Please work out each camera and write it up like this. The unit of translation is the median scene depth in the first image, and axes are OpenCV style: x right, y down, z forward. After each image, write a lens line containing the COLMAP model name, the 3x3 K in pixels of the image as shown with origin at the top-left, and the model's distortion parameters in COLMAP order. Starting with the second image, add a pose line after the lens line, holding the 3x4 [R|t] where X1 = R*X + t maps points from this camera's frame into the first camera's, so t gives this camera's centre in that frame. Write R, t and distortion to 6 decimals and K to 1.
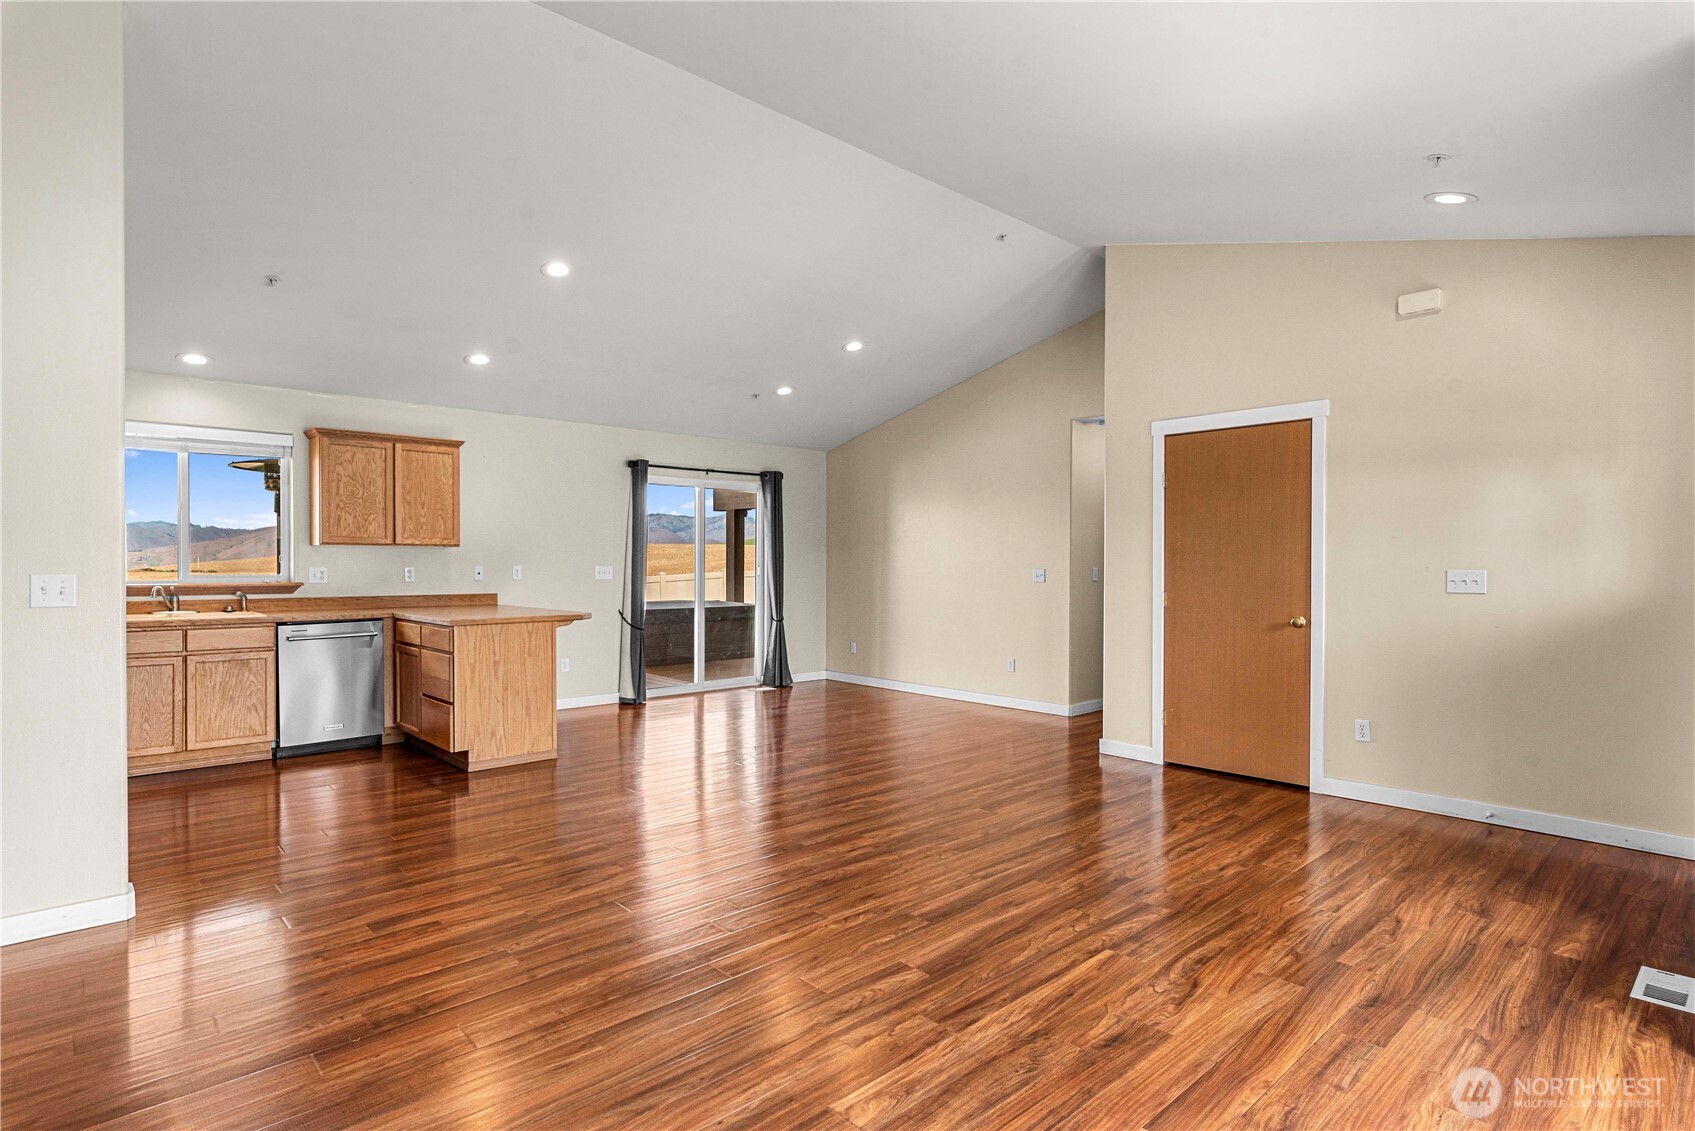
lens RADIAL K [[867.9, 0, 863.8], [0, 867.9, 570.2], [0, 0, 1]] dist [0.001736, 0.000197]
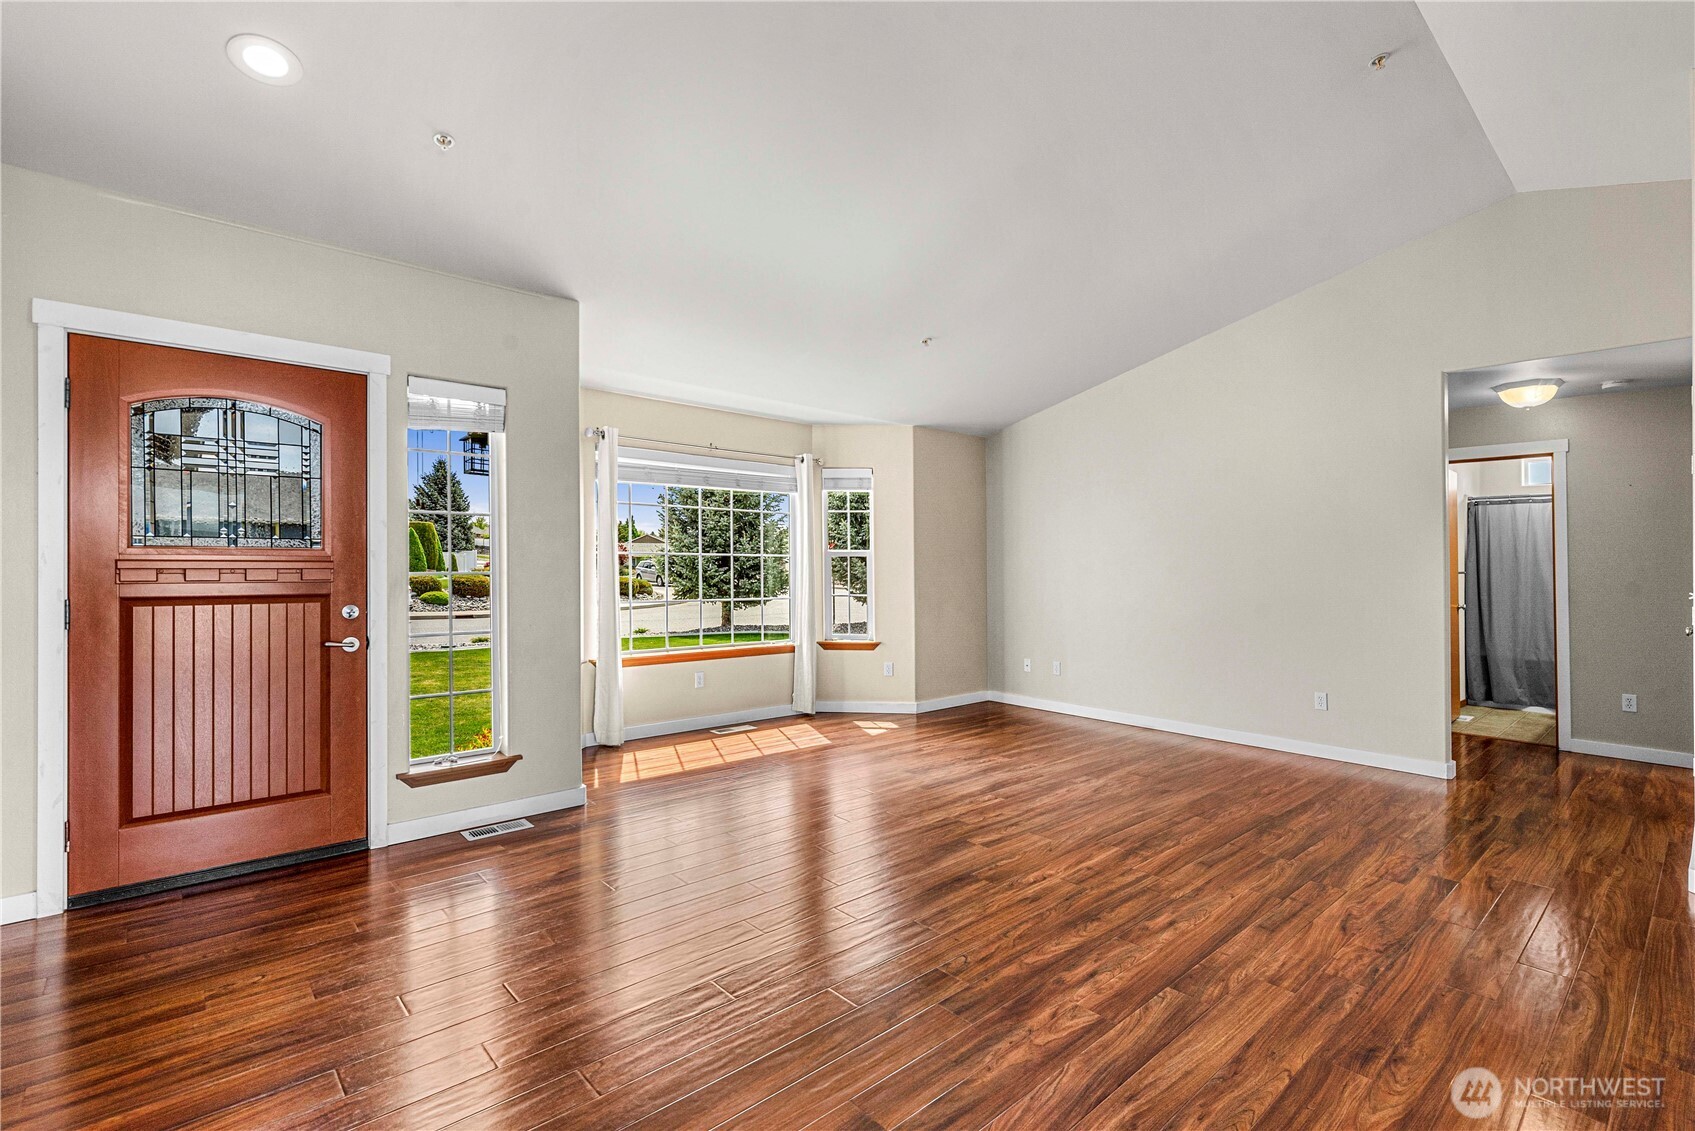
lens RADIAL K [[779.0, 0, 847.5], [0, 779.0, 565.5], [0, 0, 1]] dist [0.000196, 0.000351]
pose [[-0.999358, -0.008858, 0.034727, 0.188074], [-0.008502, 0.999910, 0.010377, -0.015599], [-0.034816, 0.010075, -0.999343, 1.850426]]
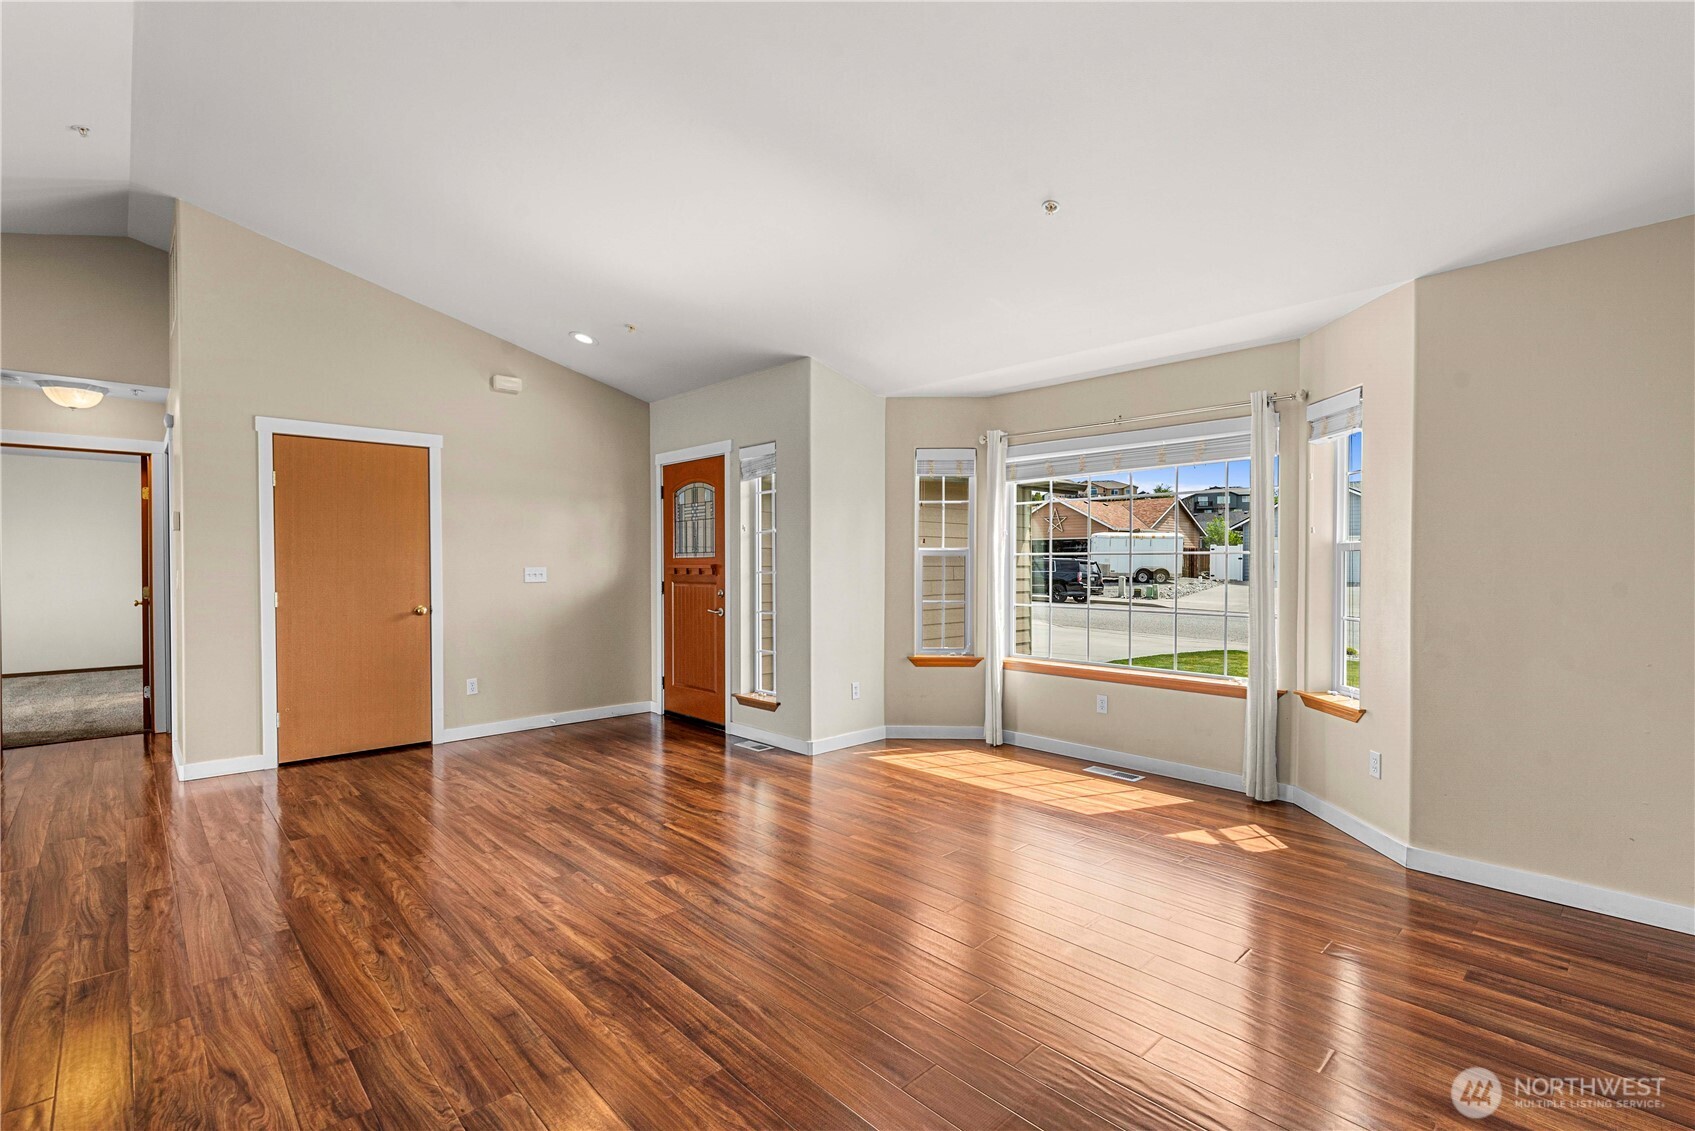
lens RADIAL K [[761.8, 0, 853.1], [0, 761.8, 575.4], [0, 0, 1]] dist [0.000140, 0.000147]
pose [[-0.006454, -0.017127, 0.999832, -0.855622], [0.007766, 0.999822, 0.017177, -0.006328], [-0.999949, 0.007876, -0.006320, 0.574349]]
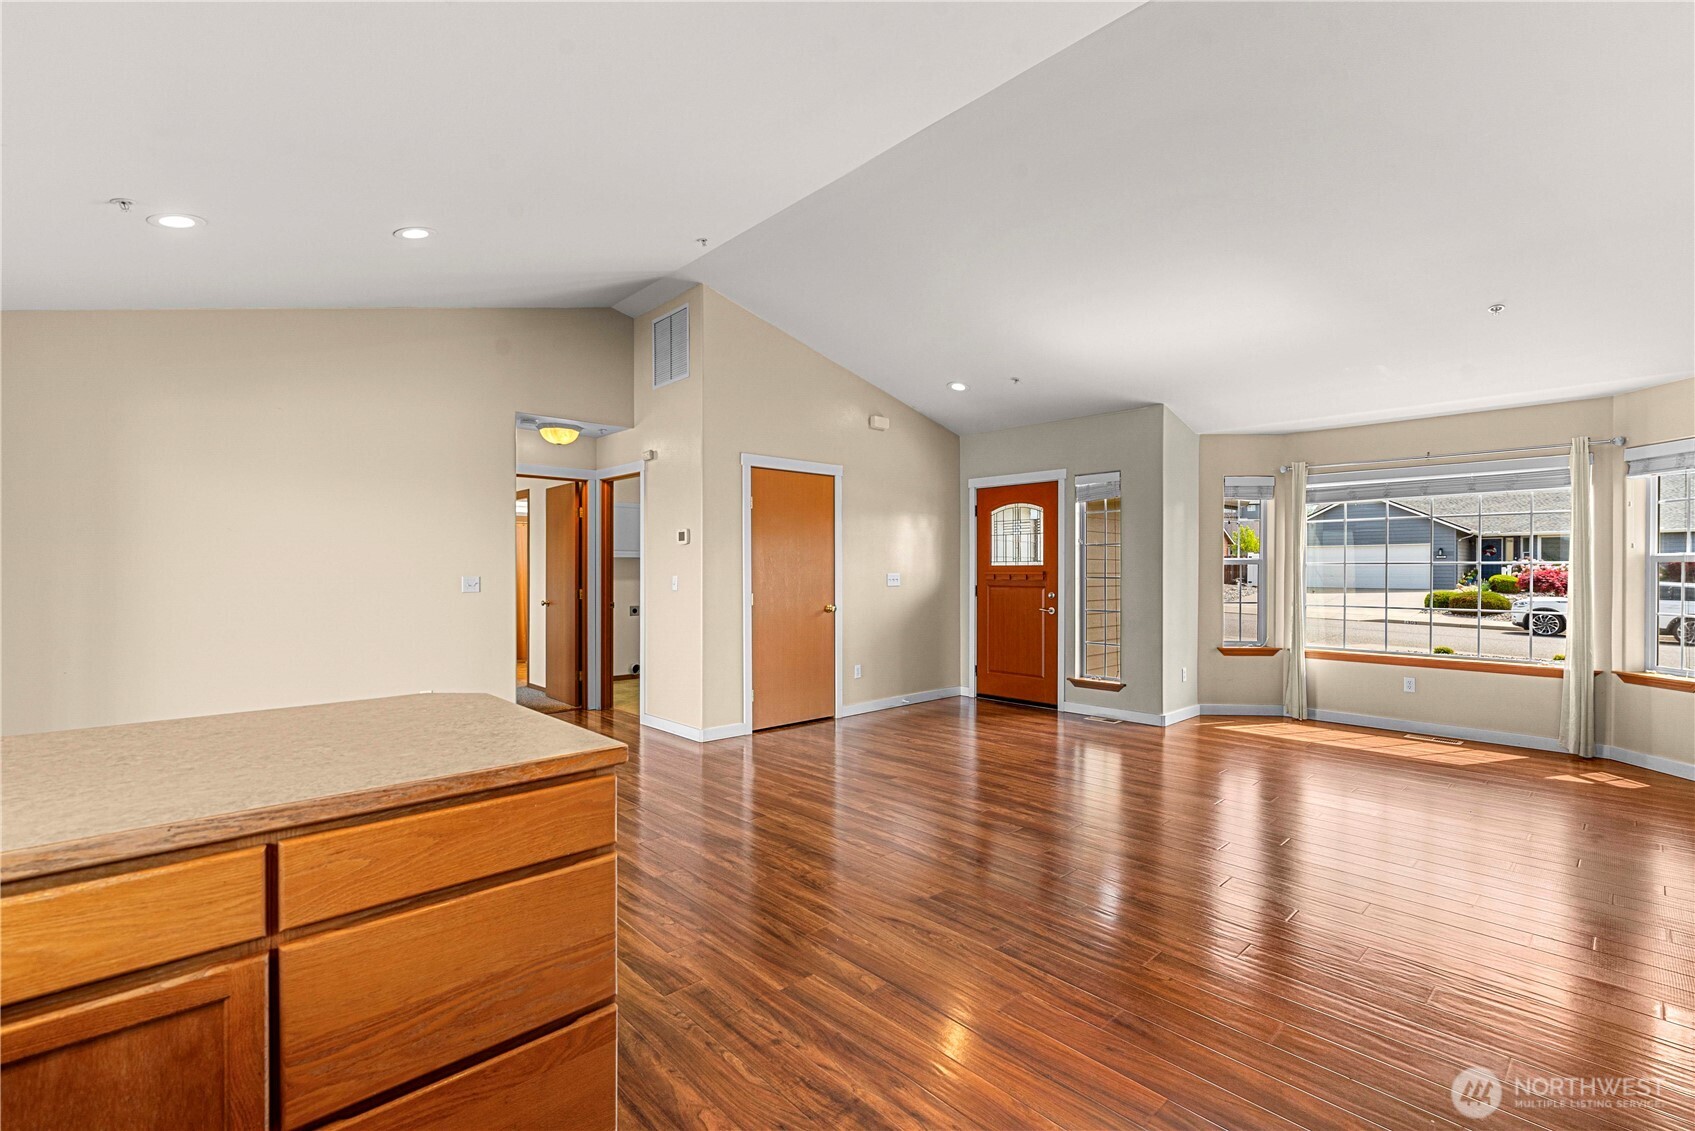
lens RADIAL K [[740.0, 0, 859.9], [0, 740.0, 579.9], [0, 0, 1]] dist [0.000799, -0.000320]
pose [[0.000685, -0.015529, 0.999879, -1.154257], [0.006793, 0.999856, 0.015524, -0.016035], [-0.999977, 0.006781, 0.000790, 1.385499]]
